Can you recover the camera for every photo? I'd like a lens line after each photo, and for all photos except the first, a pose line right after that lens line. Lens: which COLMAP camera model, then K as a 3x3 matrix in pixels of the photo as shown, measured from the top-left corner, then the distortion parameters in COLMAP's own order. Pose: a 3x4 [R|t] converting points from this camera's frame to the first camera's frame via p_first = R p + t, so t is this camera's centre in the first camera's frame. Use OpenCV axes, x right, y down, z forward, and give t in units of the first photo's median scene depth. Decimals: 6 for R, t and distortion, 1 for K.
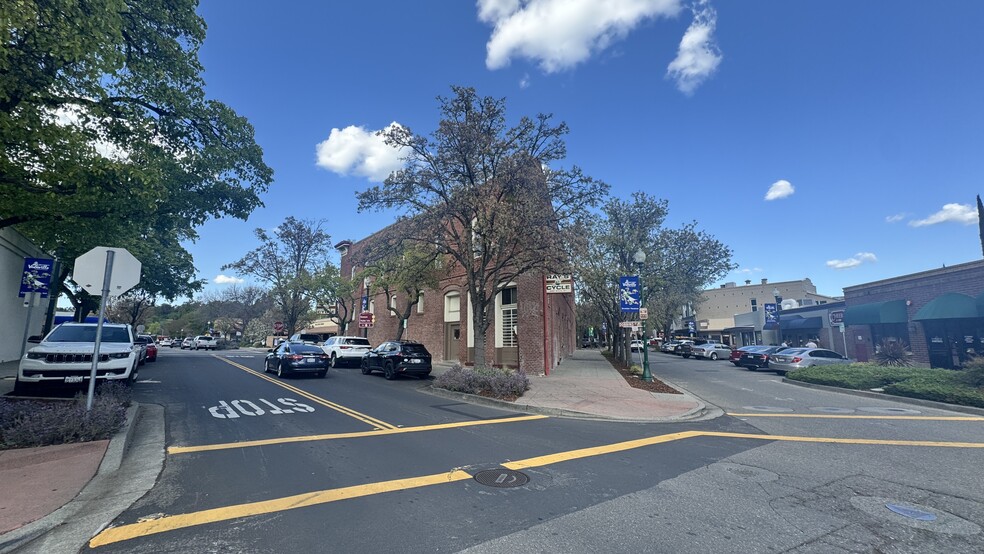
lens RADIAL K [[399.7, 0, 492.0], [0, 399.7, 277.0], [0, 0, 1]] dist [-0.001906, -0.000041]
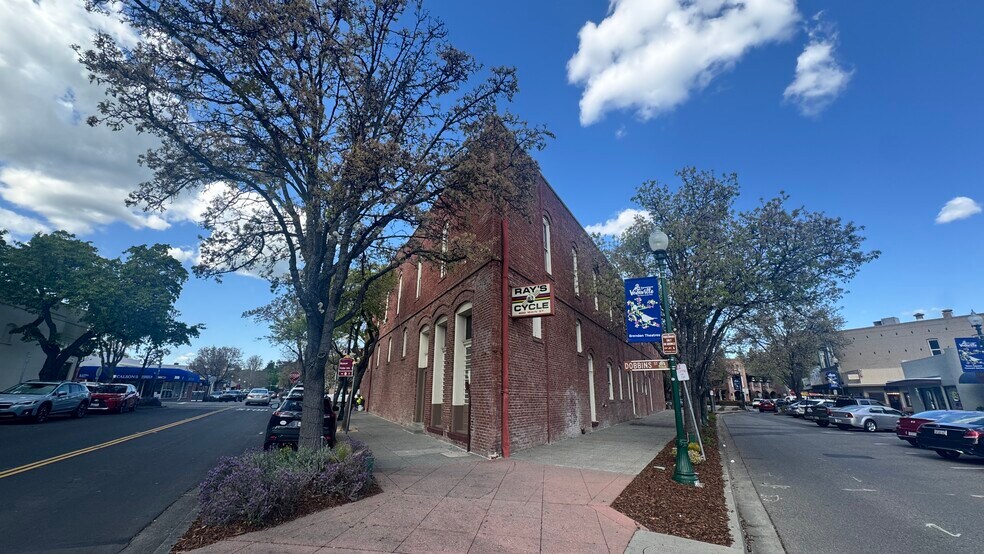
lens RADIAL K [[401.9, 0, 492.4], [0, 401.9, 285.2], [0, 0, 1]] dist [0.002812, 0.000354]
pose [[0.968787, -0.053921, -0.241959, 0.203881], [0.026616, 0.993040, -0.114731, 0.049425], [0.246461, 0.104710, 0.963480, 0.304085]]
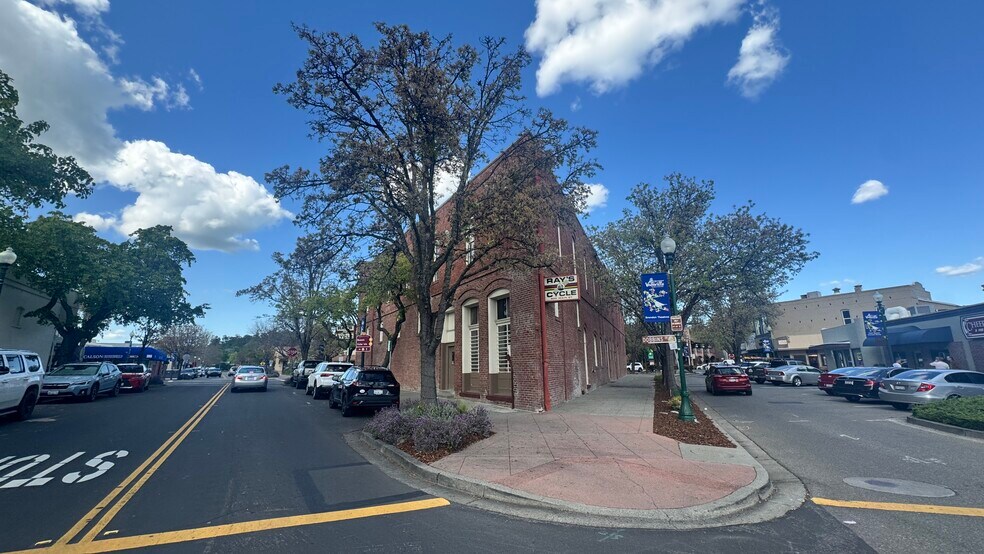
lens RADIAL K [[398.4, 0, 493.4], [0, 398.4, 283.7], [0, 0, 1]] dist [0.010187, -0.004712]
pose [[0.989574, -0.041723, -0.137849, 0.112259], [0.035588, 0.998276, -0.046671, 0.030236], [0.139559, 0.041279, 0.989353, 0.177634]]
